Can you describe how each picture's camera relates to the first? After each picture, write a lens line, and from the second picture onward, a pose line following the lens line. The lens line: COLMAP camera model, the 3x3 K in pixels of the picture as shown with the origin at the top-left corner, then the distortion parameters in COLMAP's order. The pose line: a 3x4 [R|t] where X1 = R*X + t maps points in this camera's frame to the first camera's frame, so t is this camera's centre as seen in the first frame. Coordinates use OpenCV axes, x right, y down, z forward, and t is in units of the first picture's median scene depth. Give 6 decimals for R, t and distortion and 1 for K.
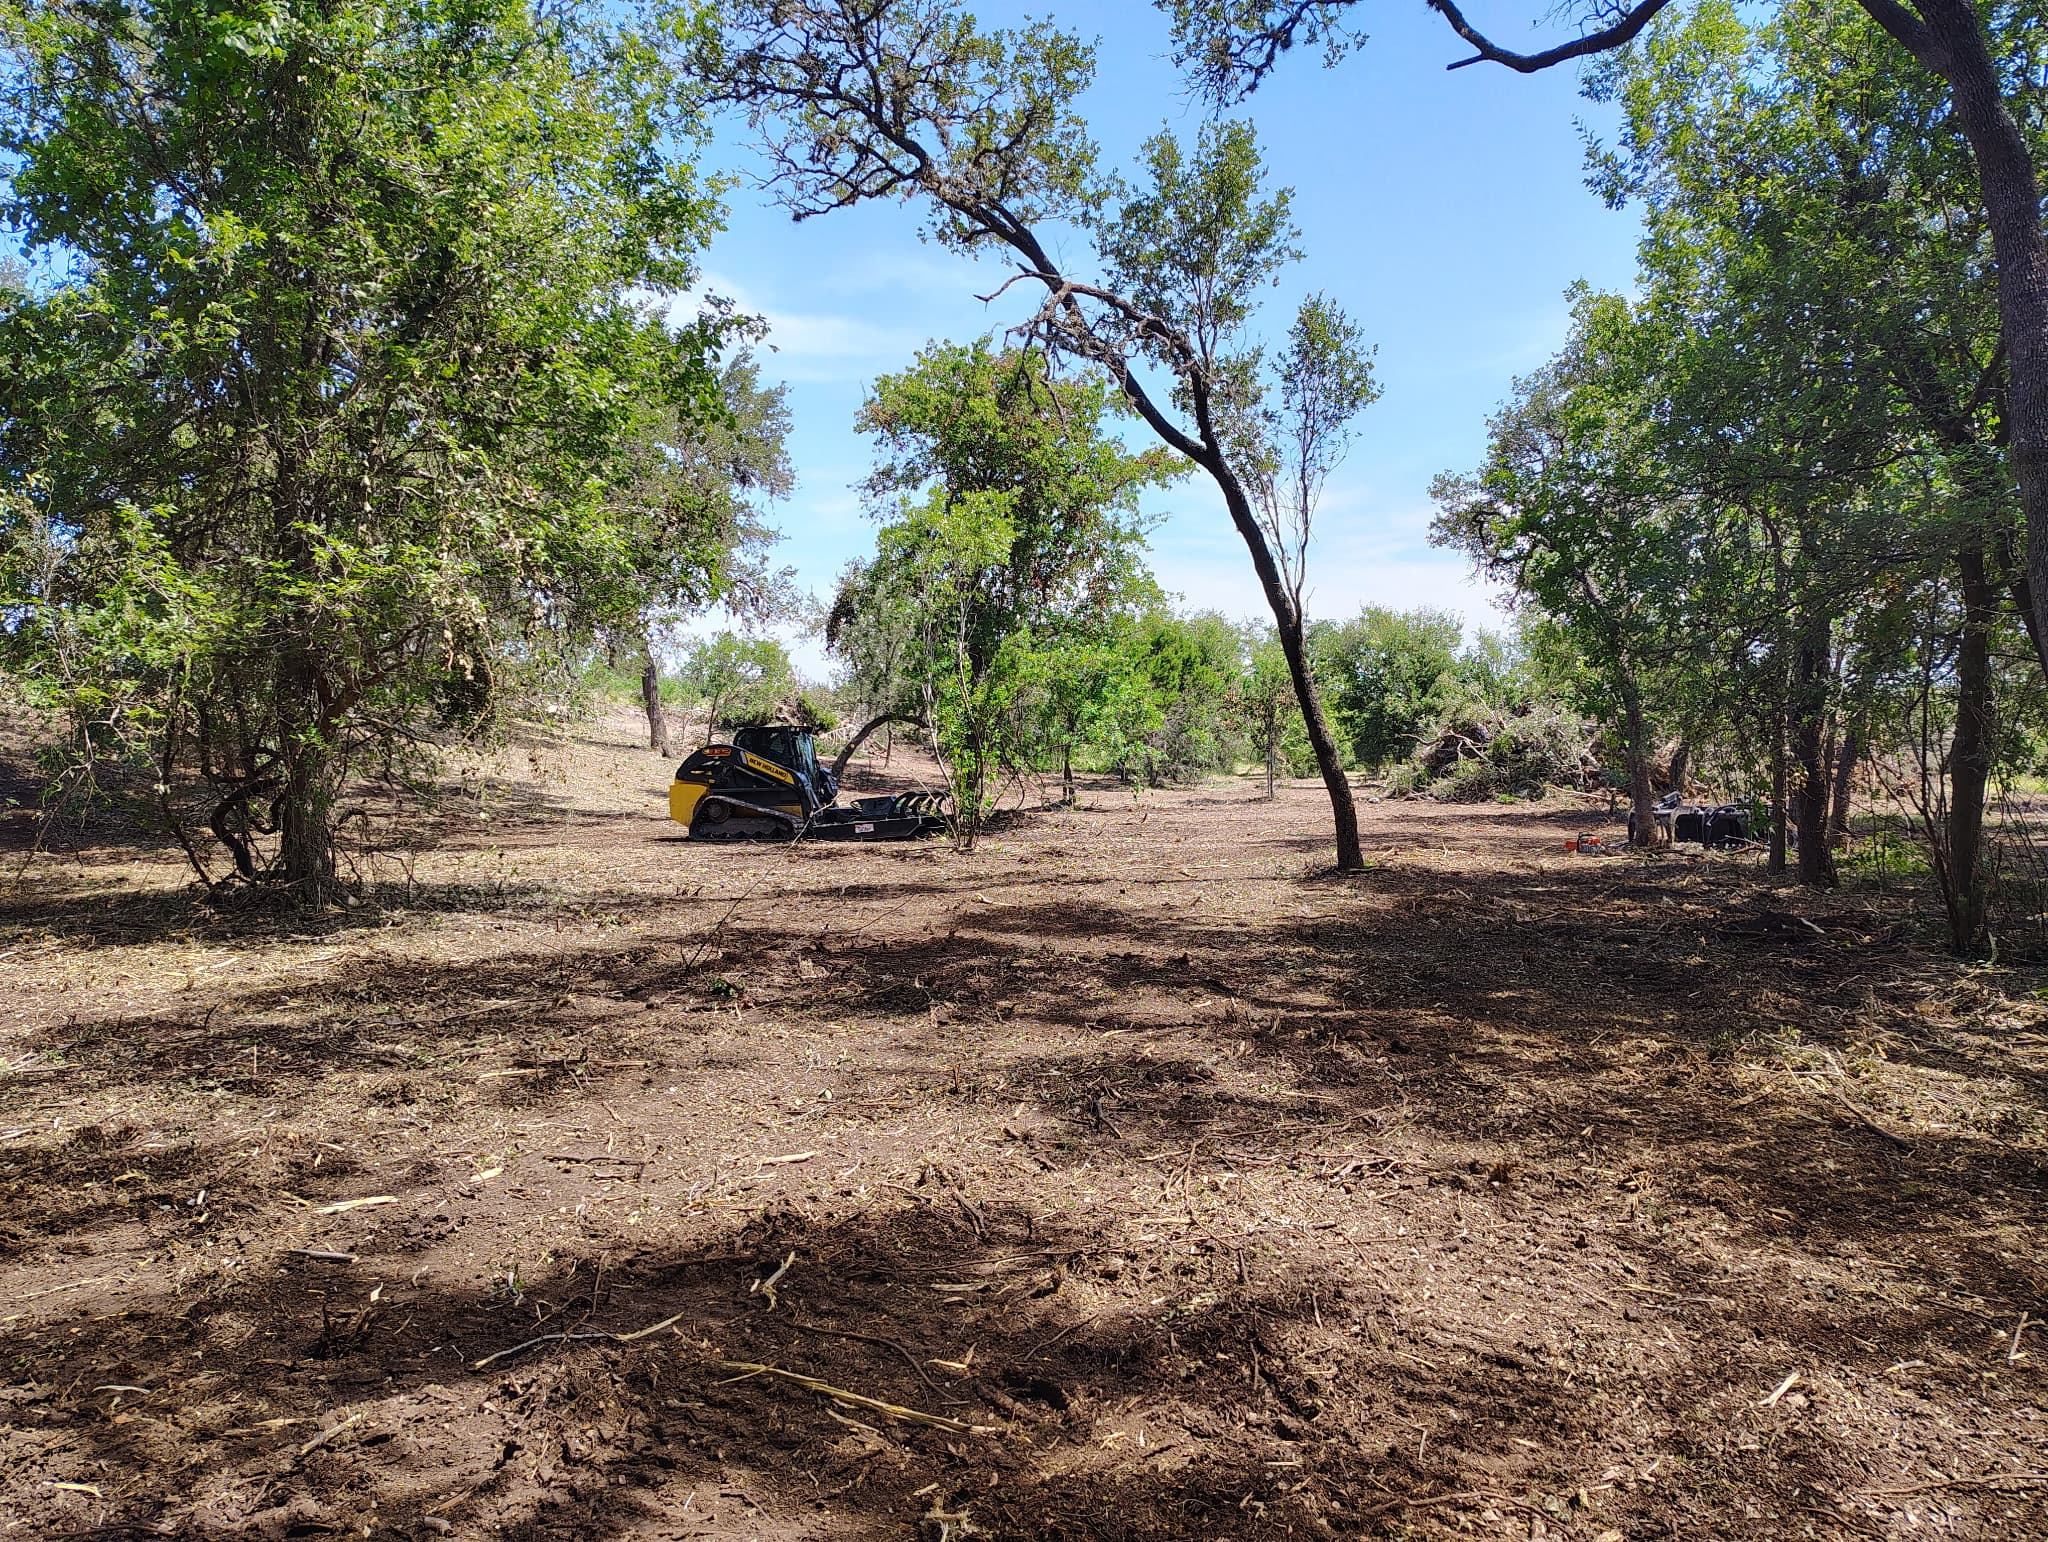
lens RADIAL K [[1413.6, 0, 1027.7], [0, 1413.6, 795.7], [0, 0, 1]] dist [0.019167, -0.002921]
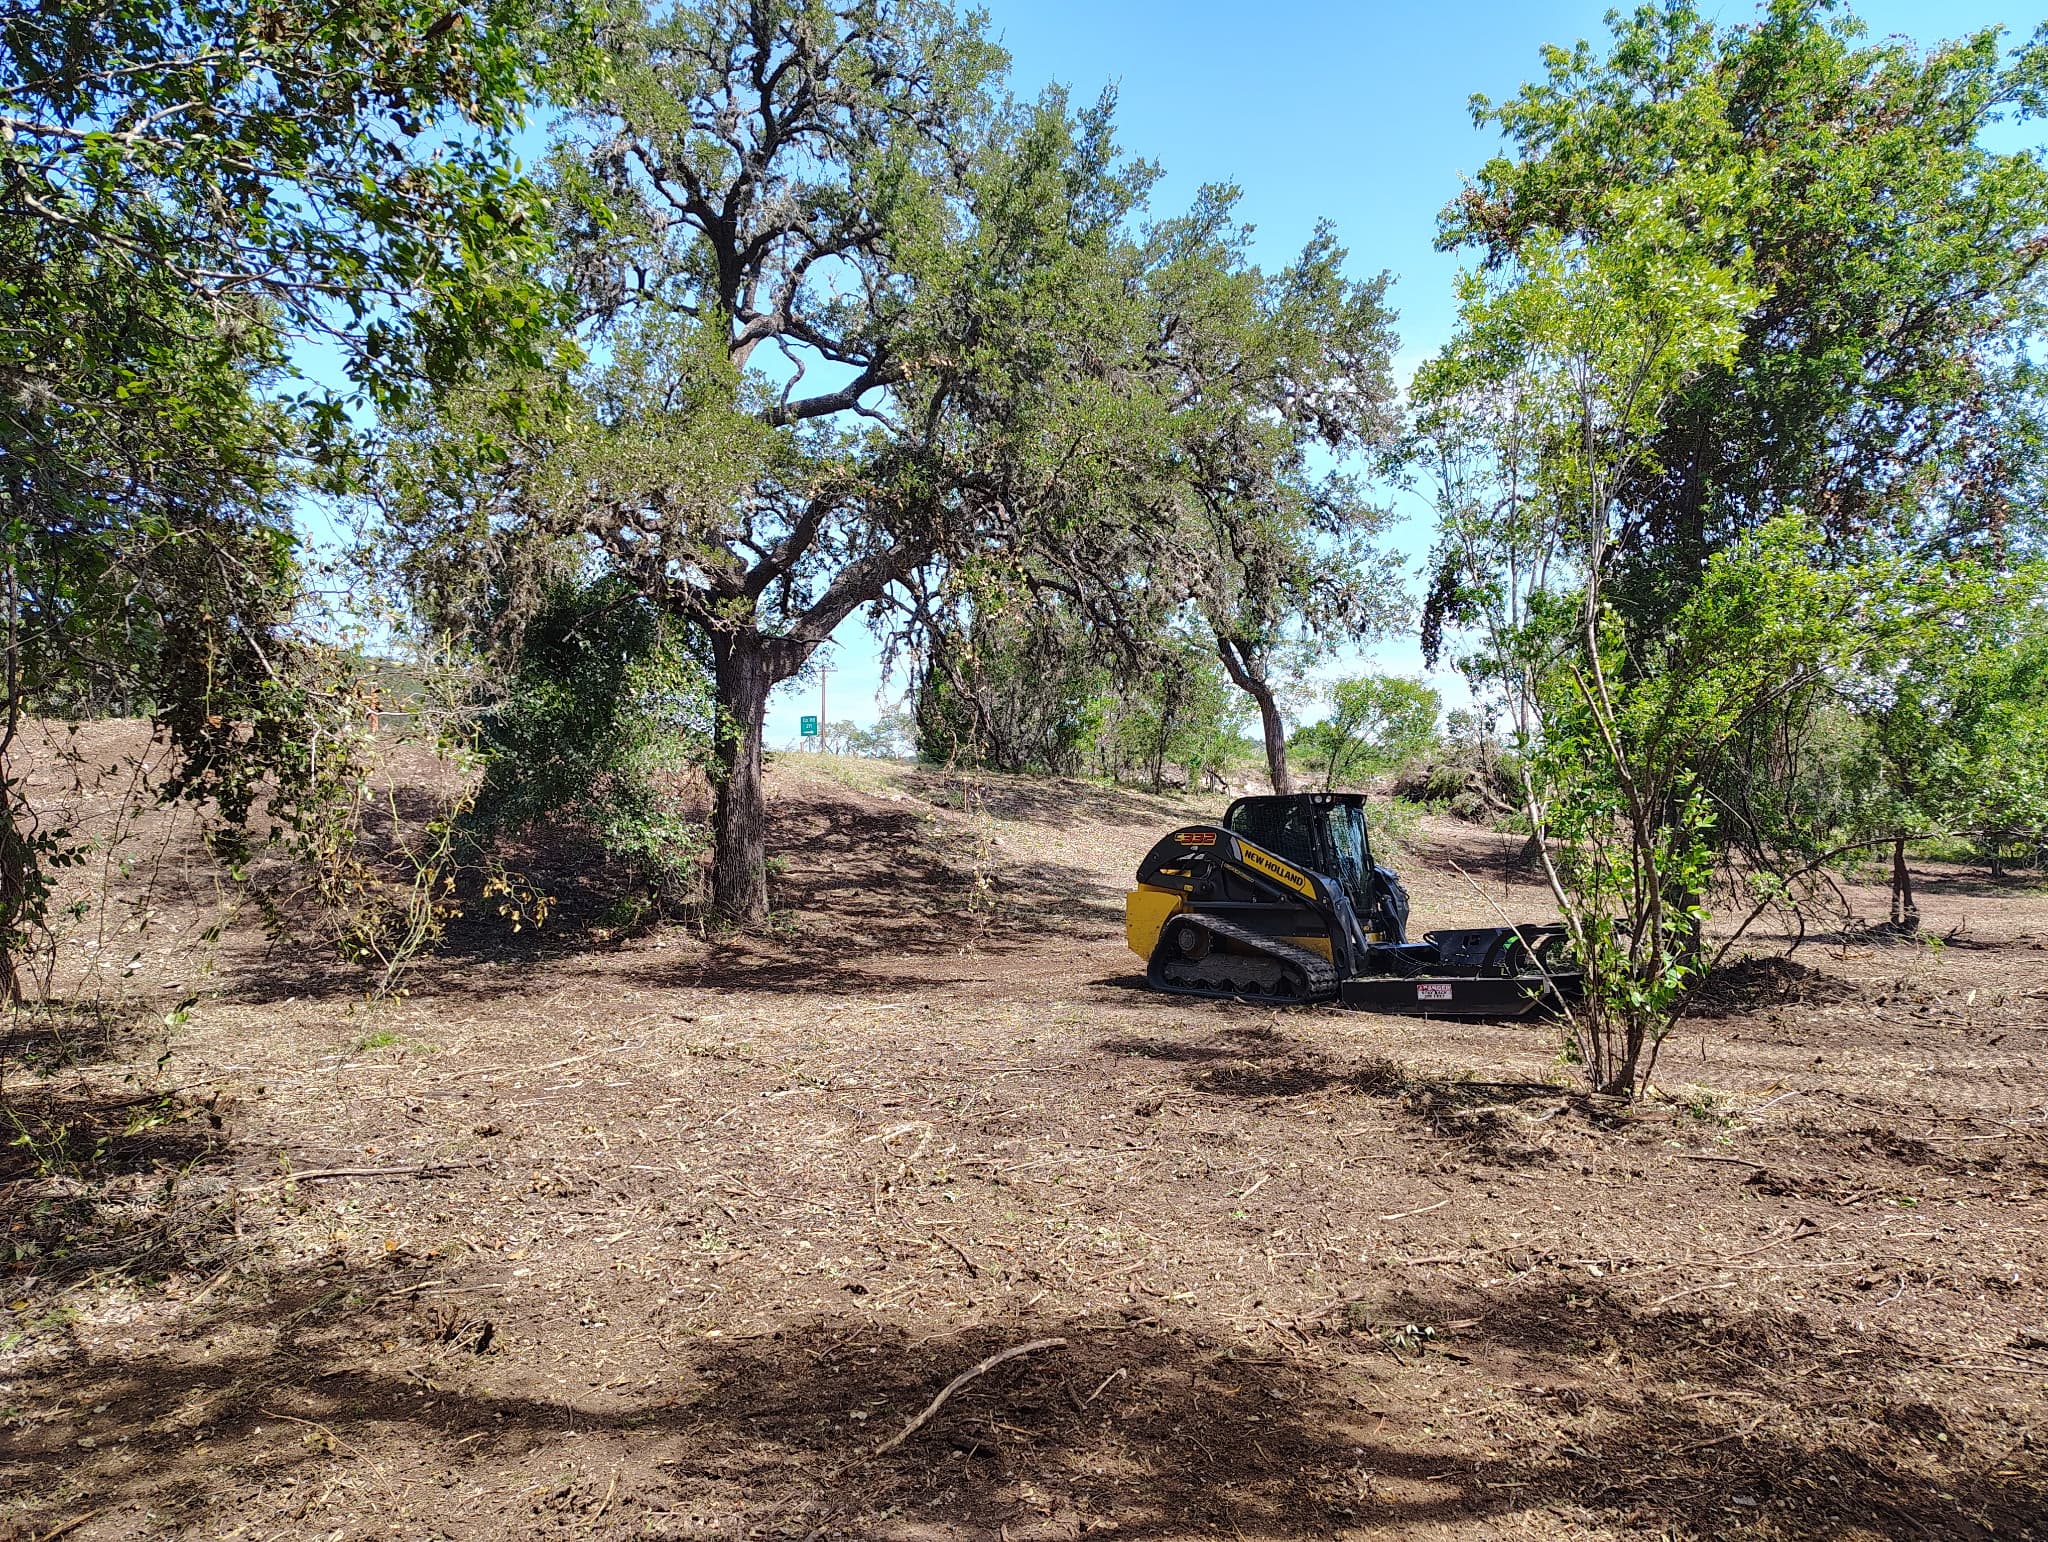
lens RADIAL K [[1413.6, 0, 1027.7], [0, 1413.6, 795.7], [0, 0, 1]] dist [0.019167, -0.002921]
pose [[0.869671, -0.008026, -0.493567, 0.008741], [-0.017814, 0.998706, -0.047629, -0.019432], [0.493311, 0.050214, 0.868403, 0.455600]]
